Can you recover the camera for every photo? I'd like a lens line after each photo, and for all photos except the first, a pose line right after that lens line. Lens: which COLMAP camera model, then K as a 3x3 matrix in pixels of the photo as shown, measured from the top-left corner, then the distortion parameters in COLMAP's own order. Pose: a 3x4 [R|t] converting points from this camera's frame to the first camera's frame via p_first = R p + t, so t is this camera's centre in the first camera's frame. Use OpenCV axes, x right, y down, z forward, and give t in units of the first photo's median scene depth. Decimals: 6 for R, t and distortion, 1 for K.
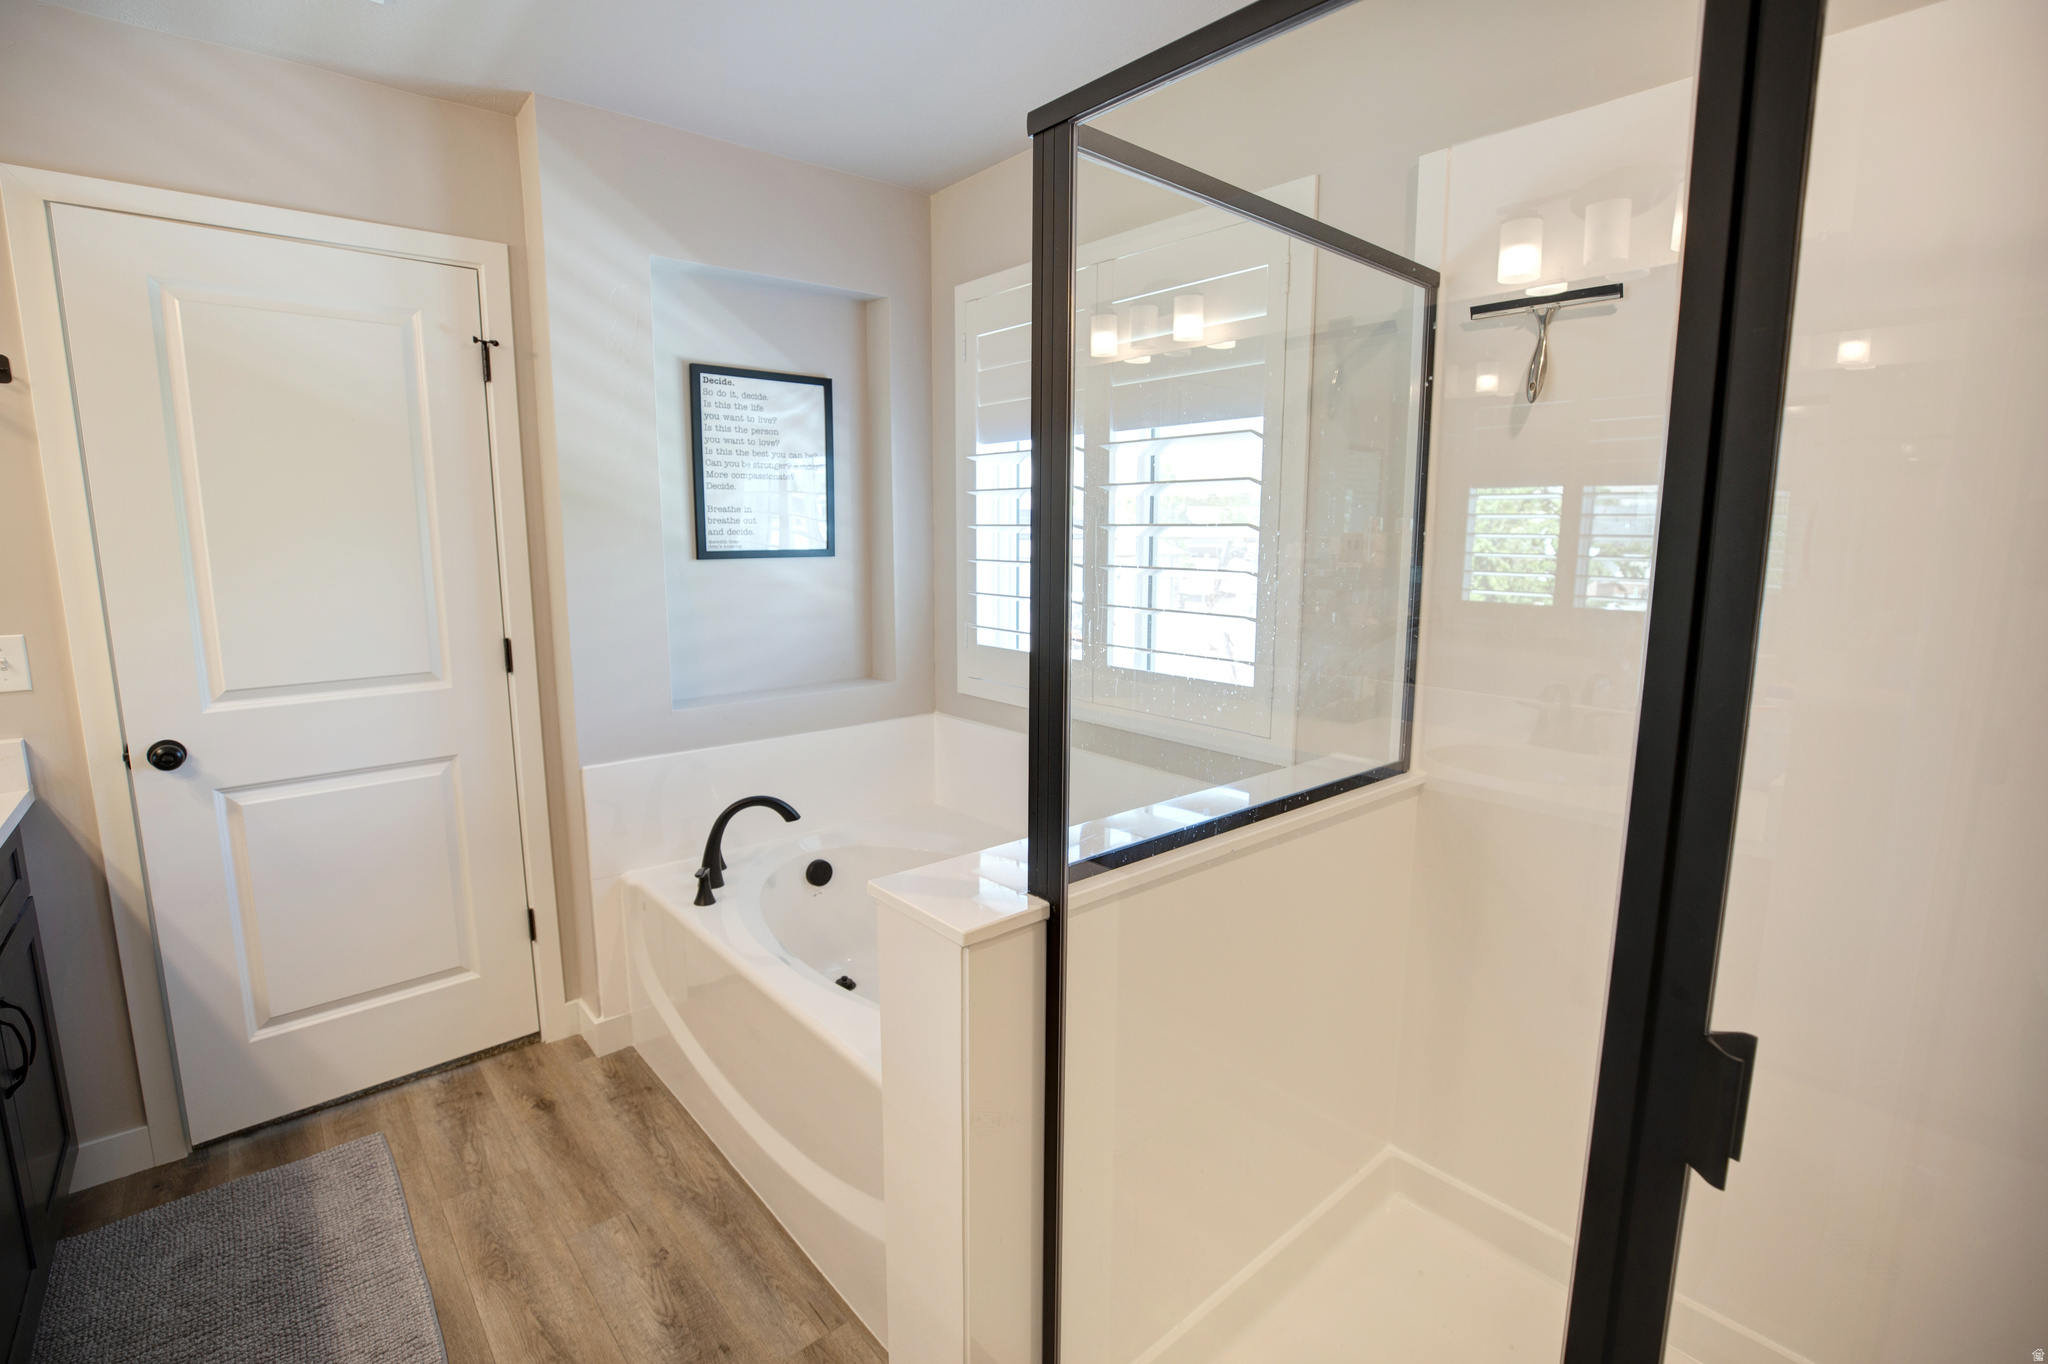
lens RADIAL K [[969.1, 0, 1009.2], [0, 969.1, 662.8], [0, 0, 1]] dist [-0.046386, 0.013342]
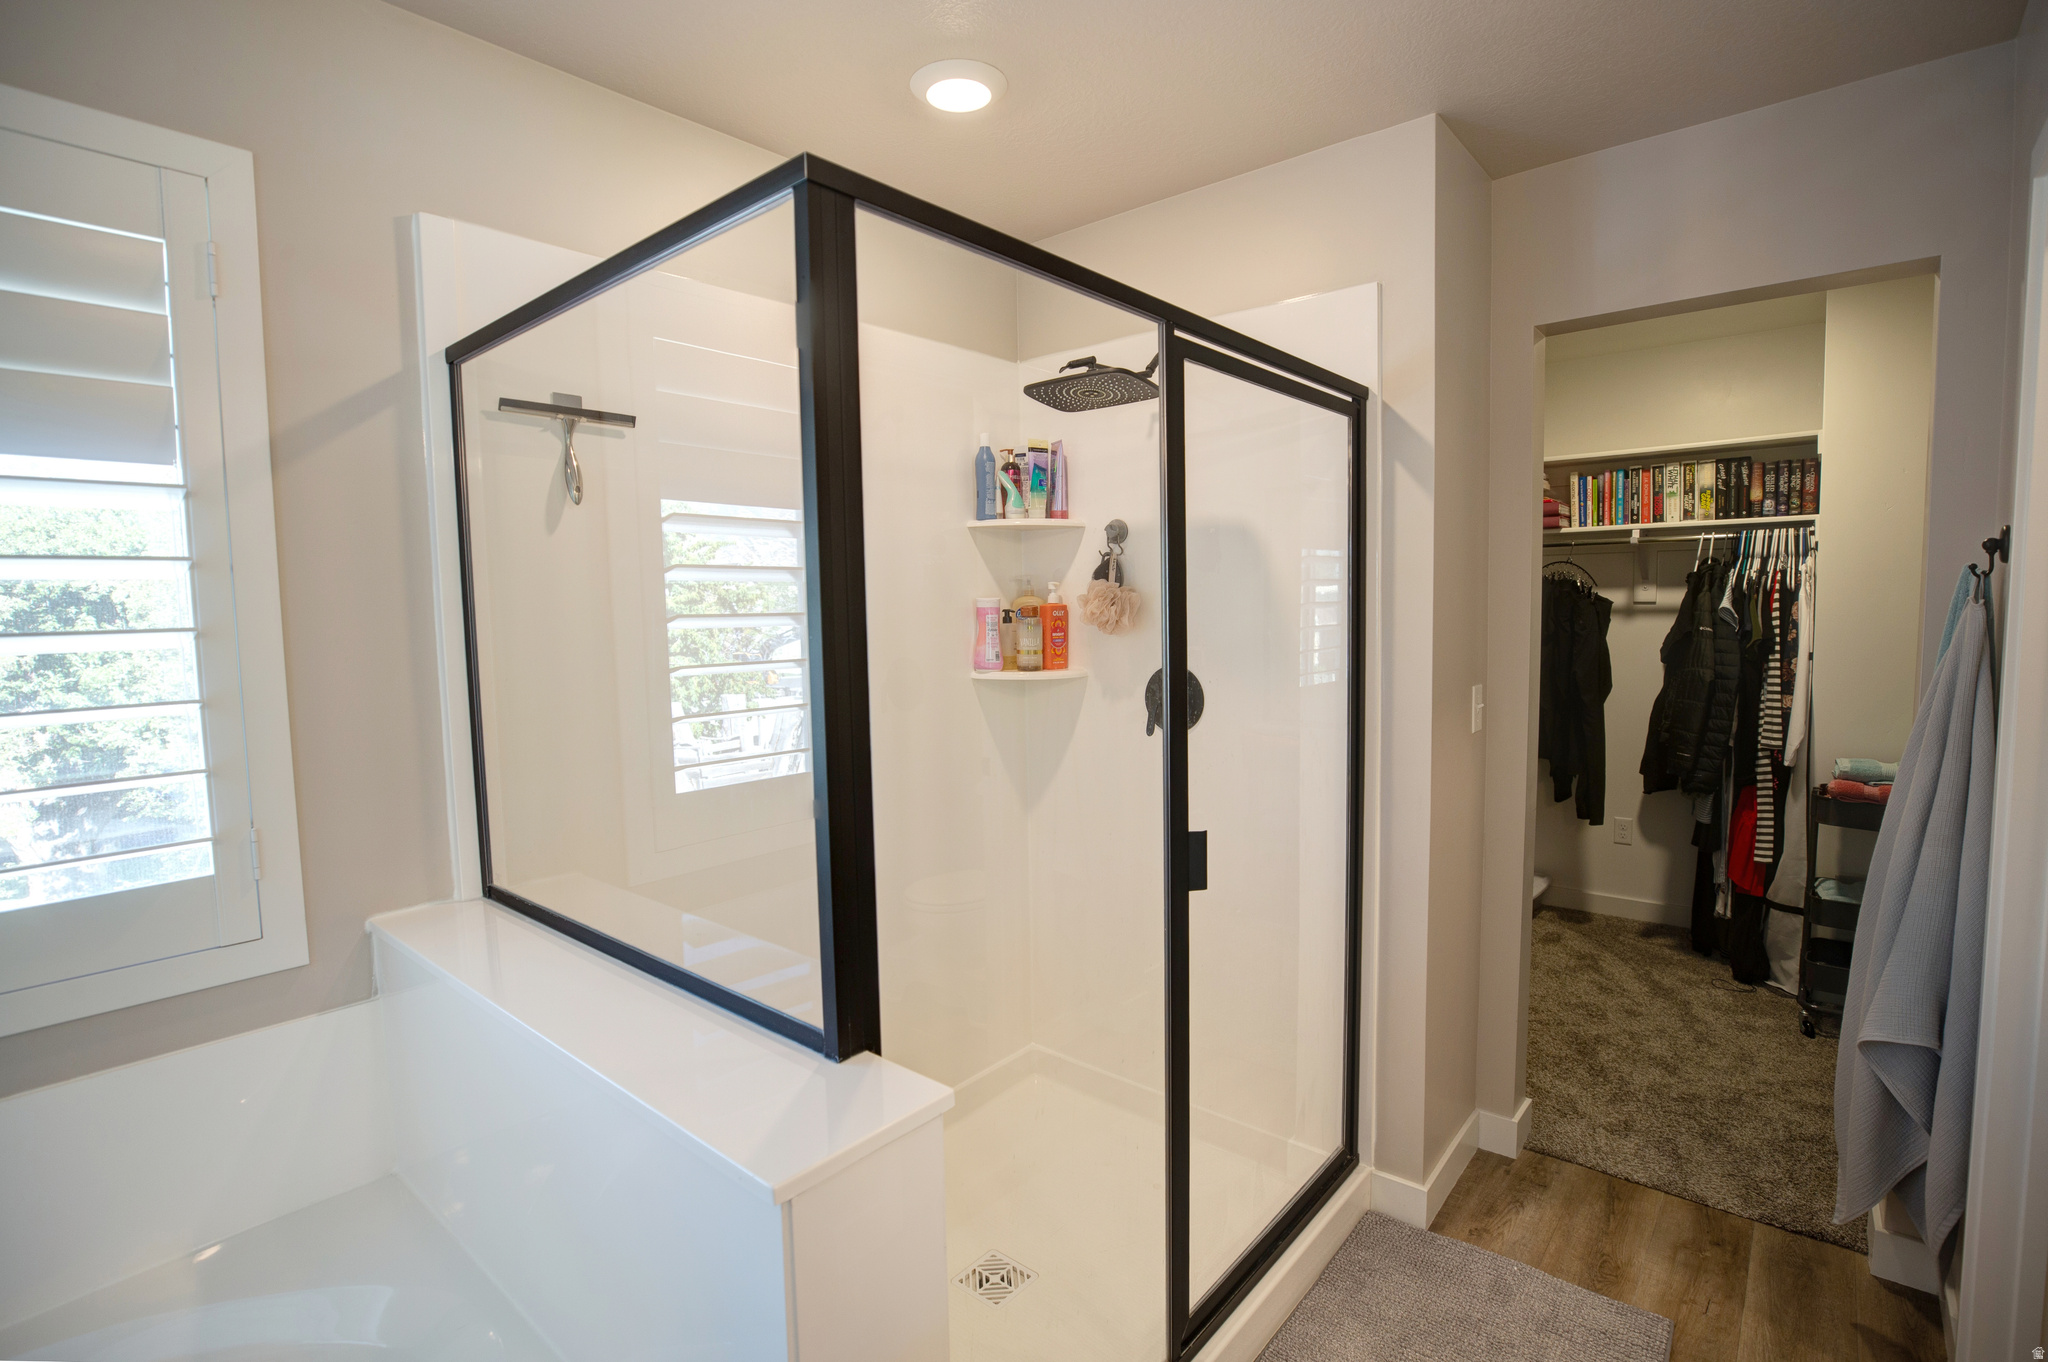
lens RADIAL K [[969.1, 0, 1009.2], [0, 969.1, 661.8], [0, 0, 1]] dist [-0.046386, 0.013342]
pose [[-0.158018, -0.054584, 0.985926, -0.643161], [0.147864, 0.985905, 0.078282, -0.115262], [-0.976302, 0.158153, -0.147720, 0.750870]]
